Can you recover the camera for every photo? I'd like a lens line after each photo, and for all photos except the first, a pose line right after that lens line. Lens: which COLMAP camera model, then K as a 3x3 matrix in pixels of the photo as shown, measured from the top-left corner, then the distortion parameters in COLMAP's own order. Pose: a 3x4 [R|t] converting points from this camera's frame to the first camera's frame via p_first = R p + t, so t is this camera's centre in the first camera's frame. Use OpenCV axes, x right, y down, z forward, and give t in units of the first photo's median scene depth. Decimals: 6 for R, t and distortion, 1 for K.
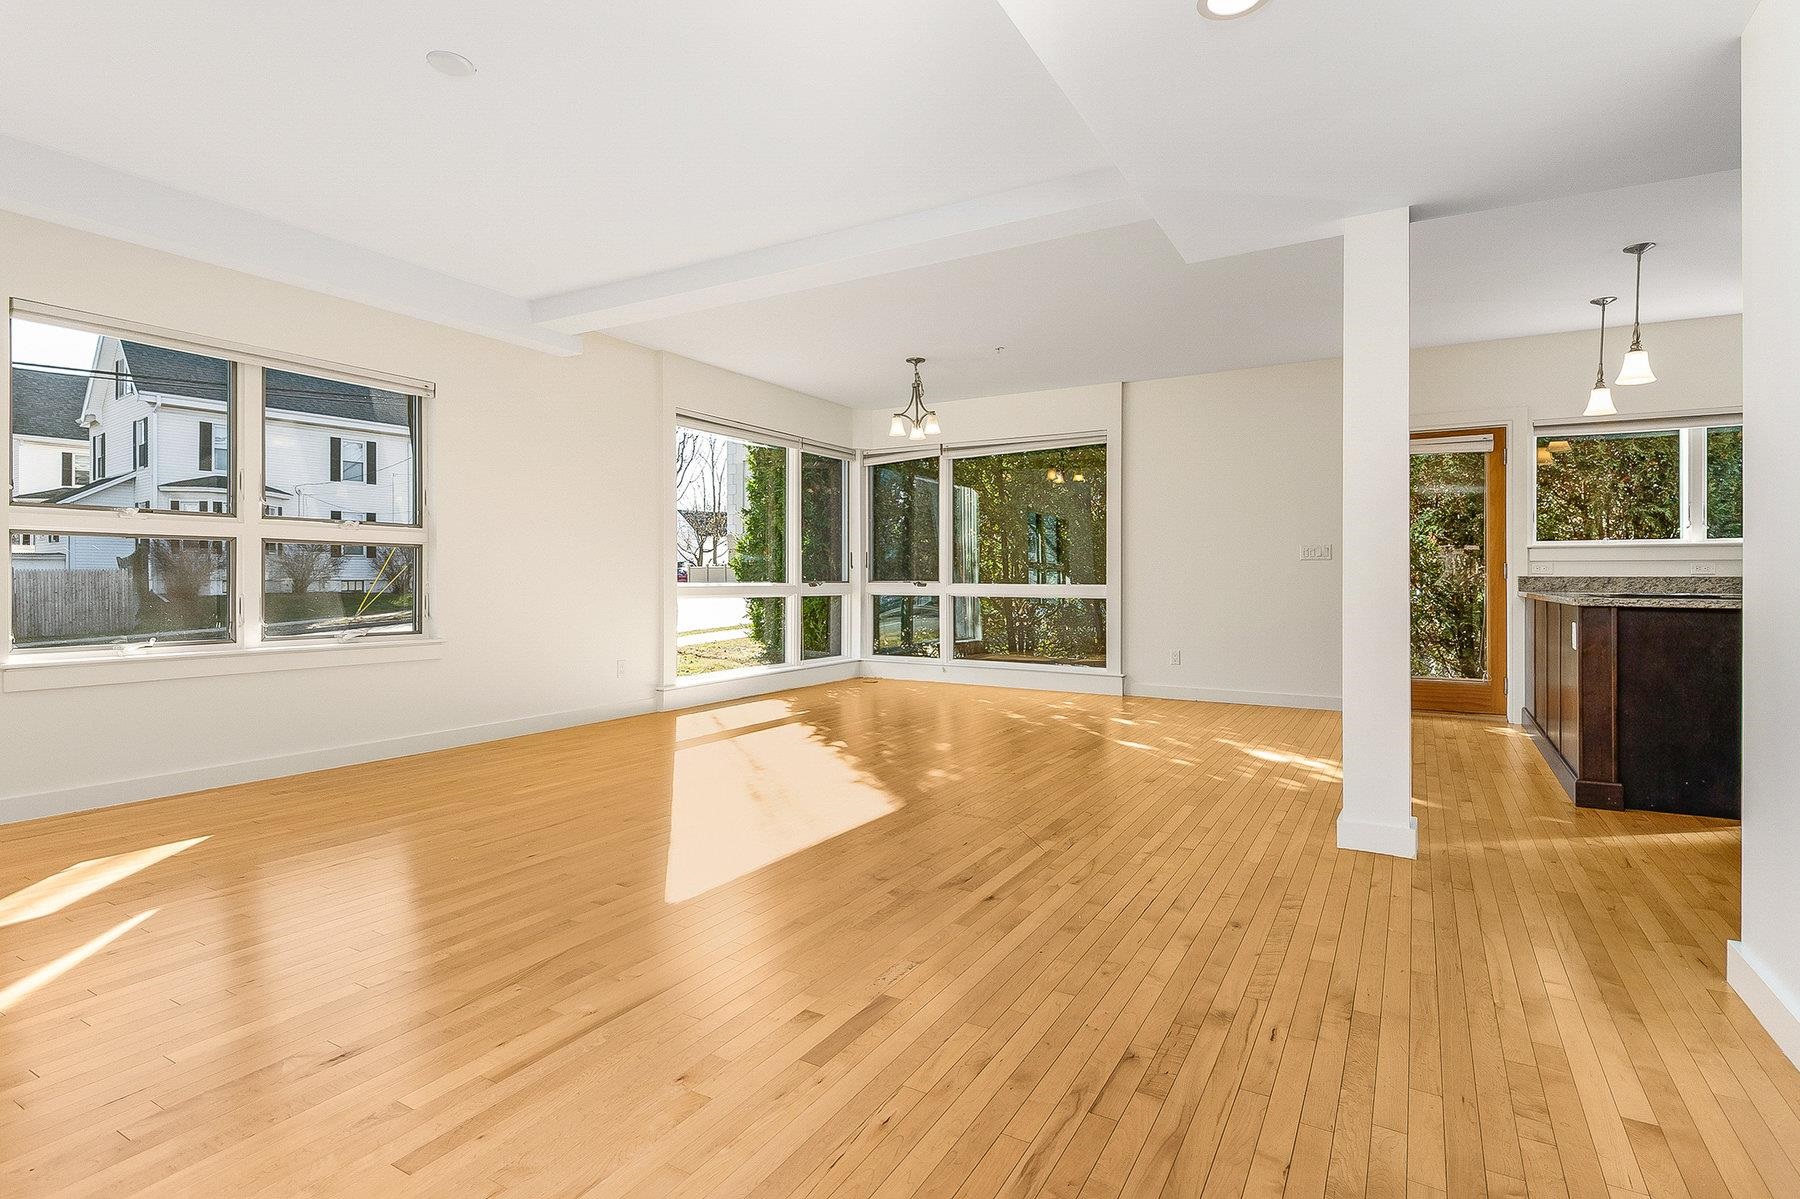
lens RADIAL K [[873.0, 0, 900.0], [0, 873.0, 574.7], [0, 0, 1]] dist [0.000500, -0.000147]
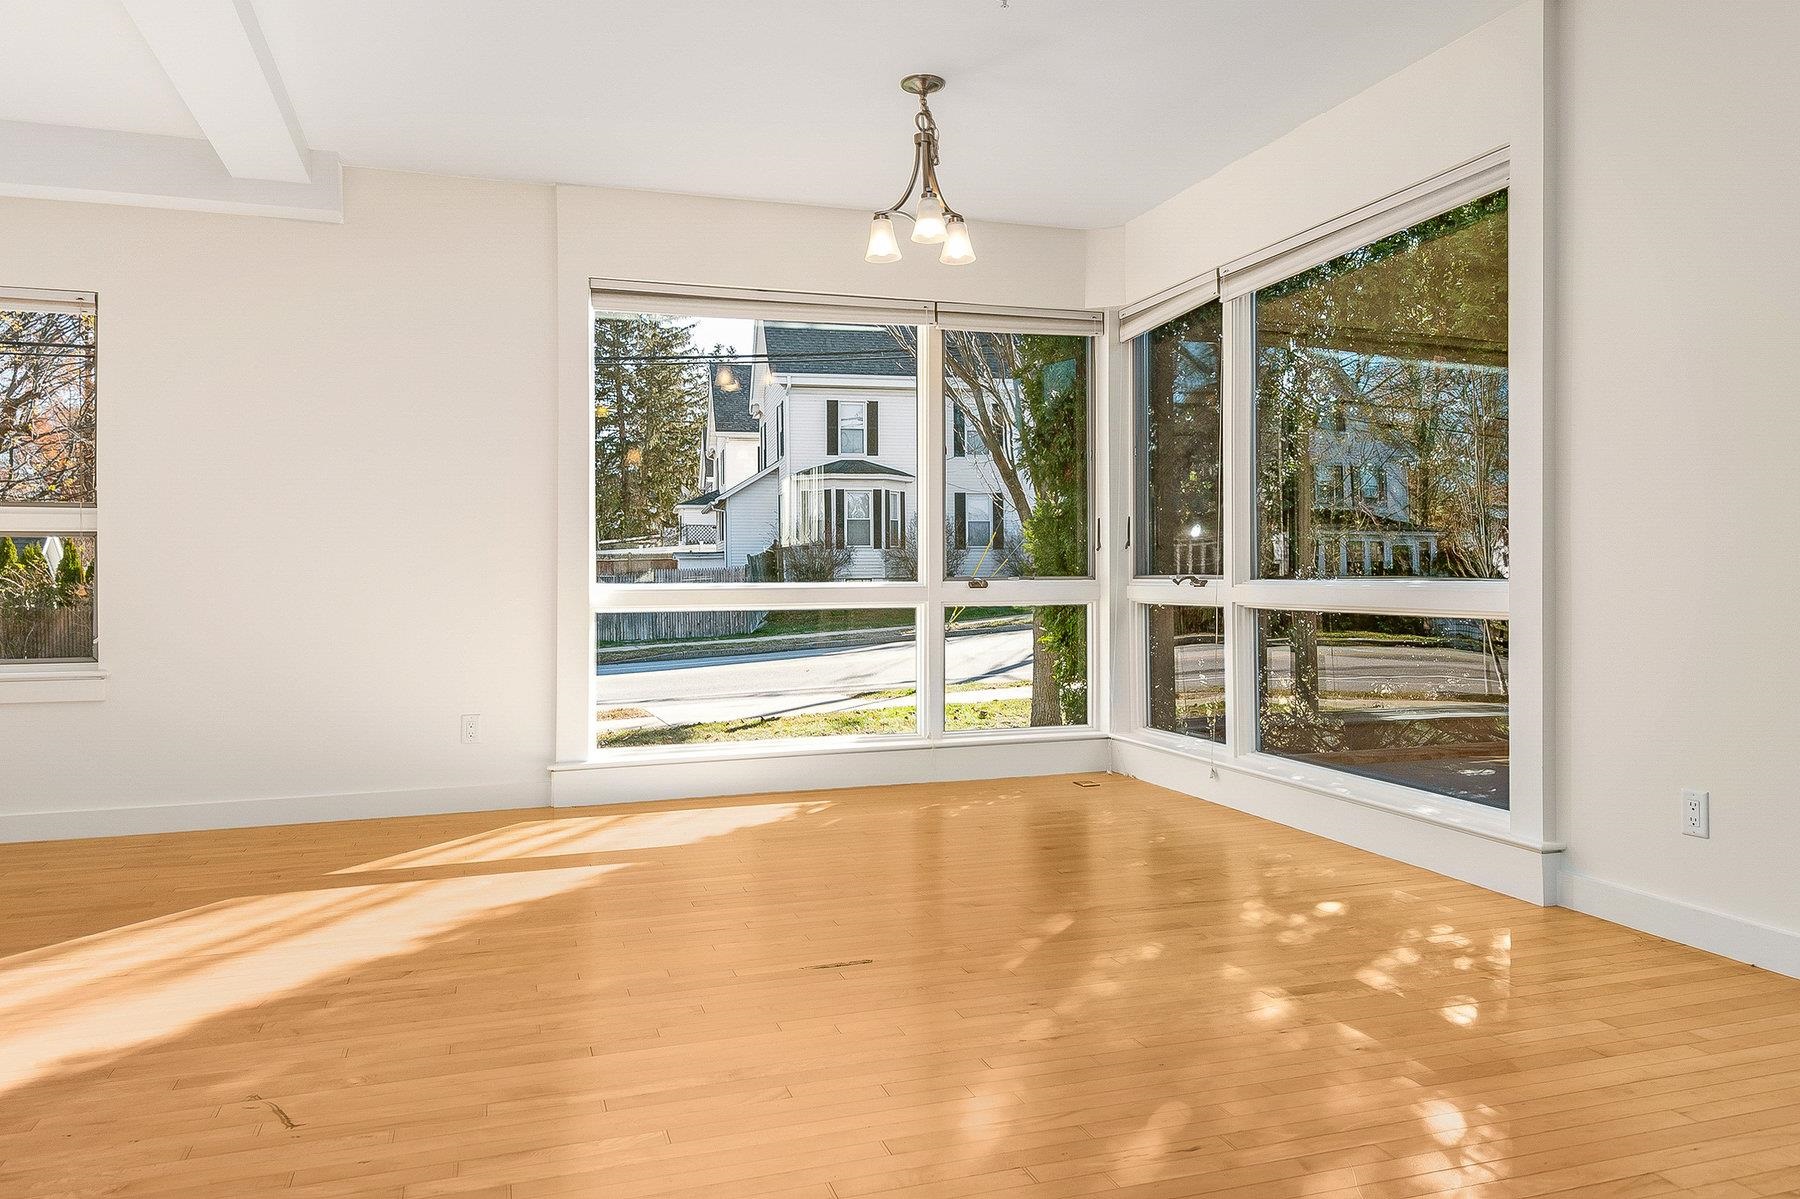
lens RADIAL K [[1244.4, 0, 875.7], [0, 1244.4, 555.8], [0, 0, 1]] dist [0.008933, 0.001380]
pose [[0.749019, -0.019096, -0.662274, 0.332904], [0.013592, 0.999817, -0.013456, 0.003766], [0.662409, 0.001078, 0.749141, 0.401129]]
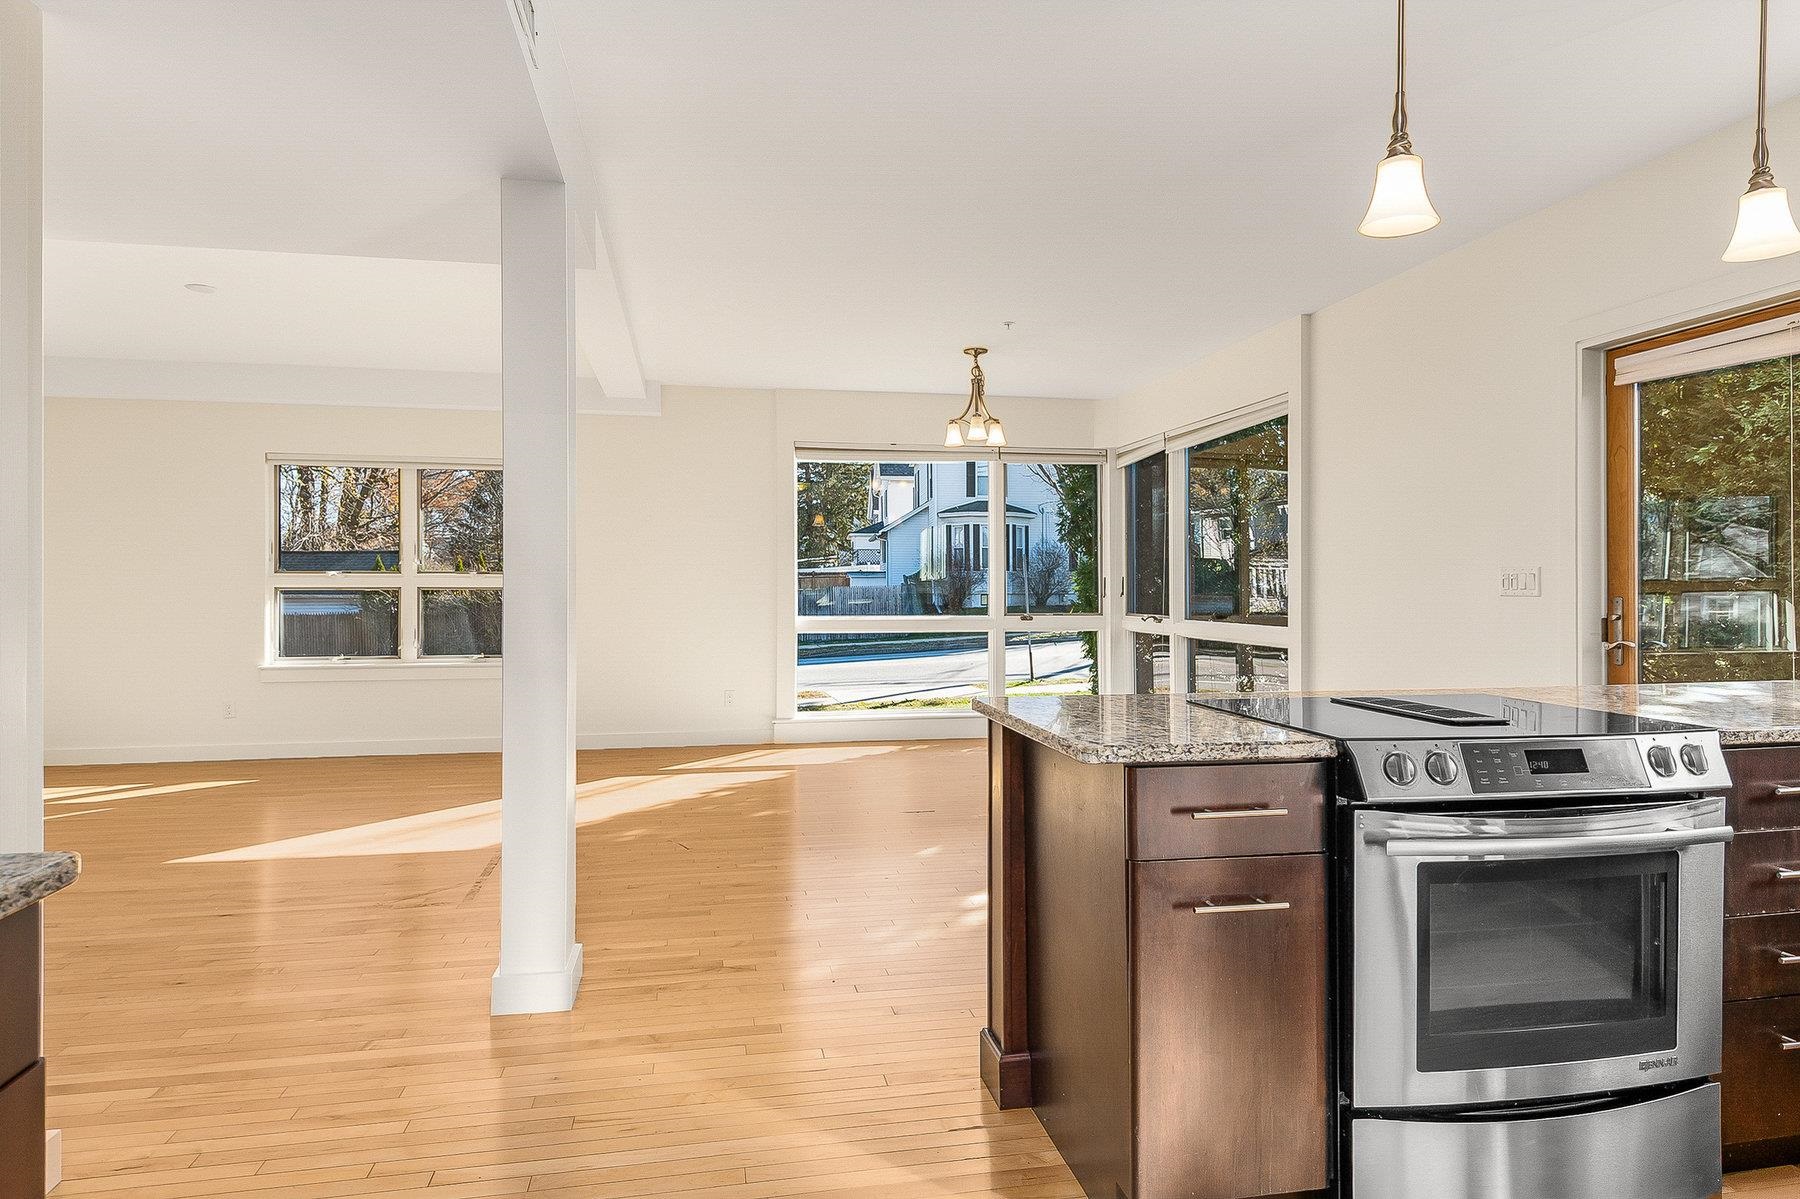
lens RADIAL K [[1014.9, 0, 849.7], [0, 1014.9, 597.6], [0, 0, 1]] dist [-0.000539, -0.031556]
pose [[0.634862, 0.003723, -0.772617, 0.538616], [0.006625, 0.999925, 0.010262, -0.019216], [0.772598, -0.011633, 0.634790, 0.240065]]
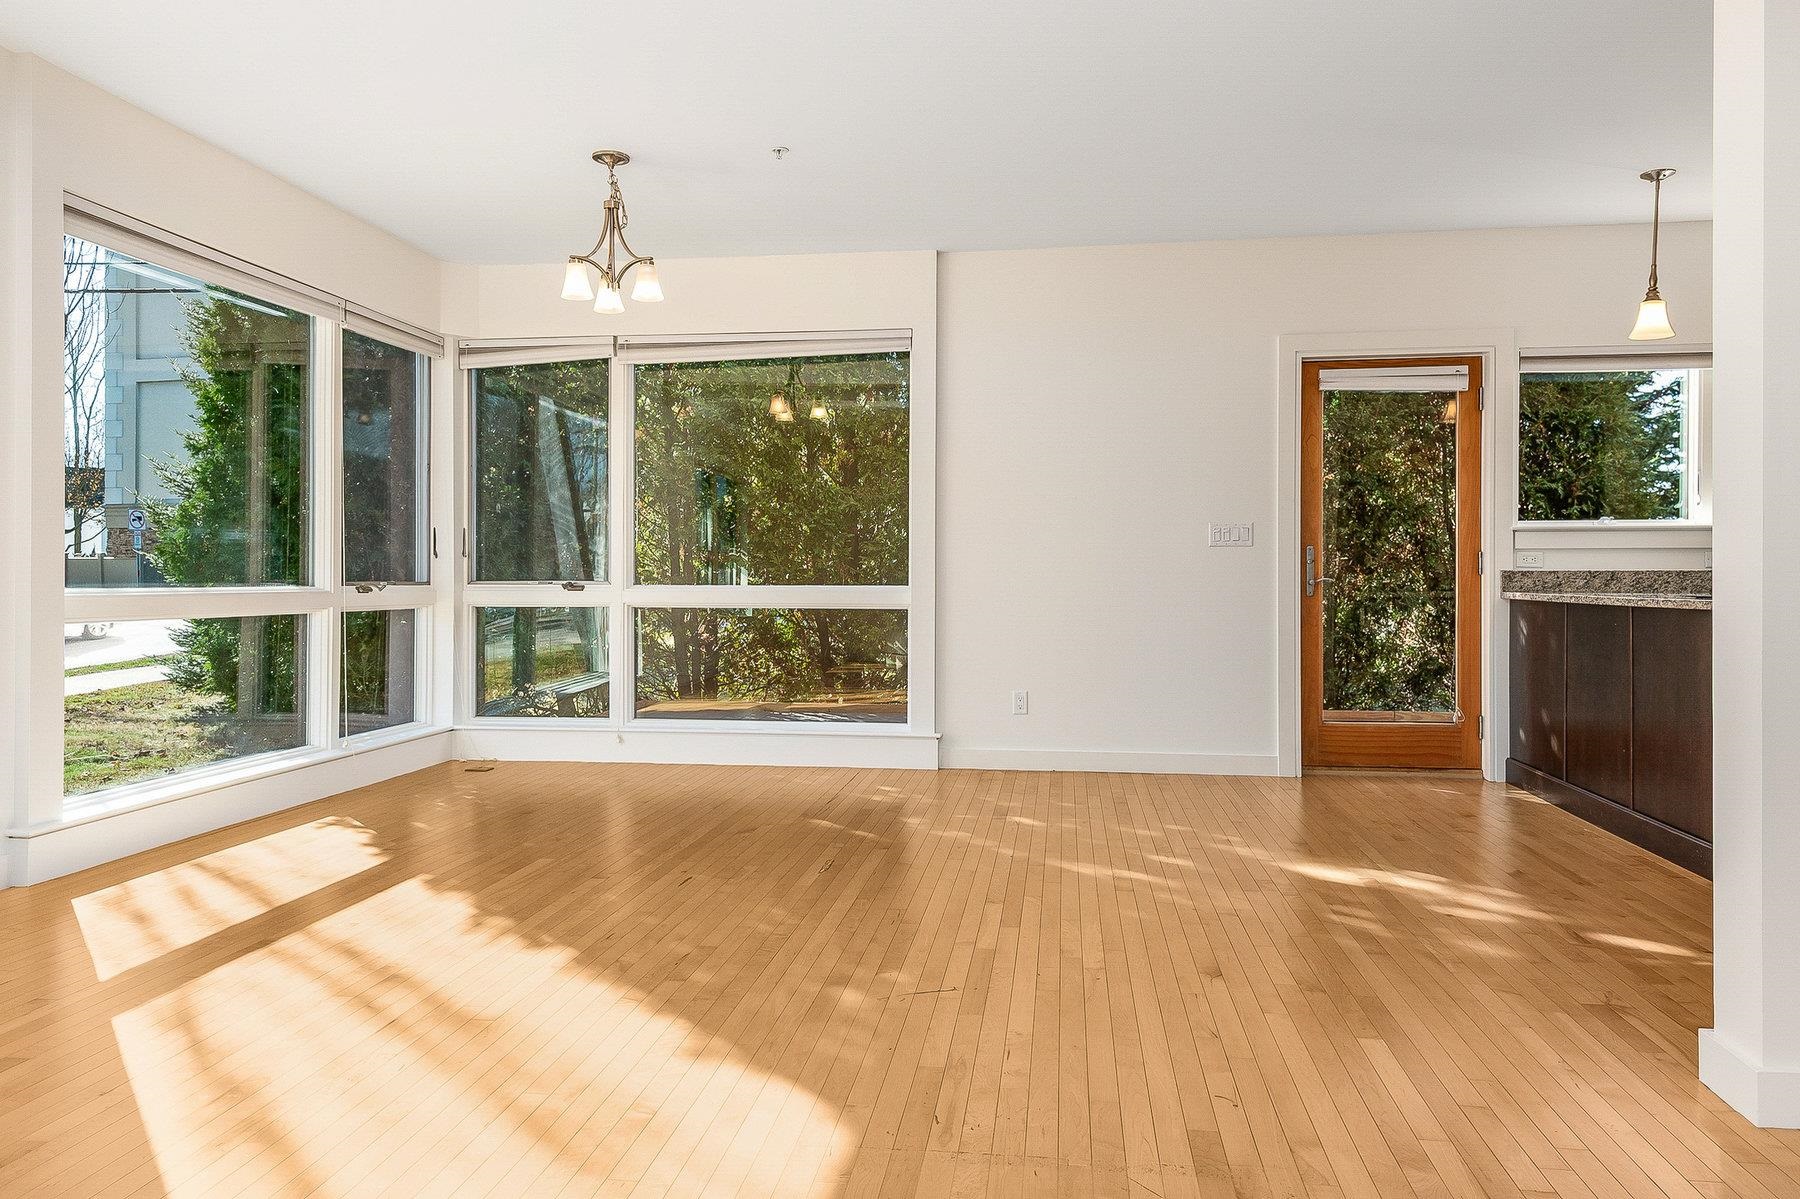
lens RADIAL K [[1208.0, 0, 905.4], [0, 1208.0, 574.7], [0, 0, 1]] dist [0.024138, 0.001184]
pose [[0.923362, -0.002273, 0.383924, -0.078257], [0.001114, 0.999994, 0.003240, 0.001112], [-0.383929, -0.002564, 0.923359, 0.208711]]
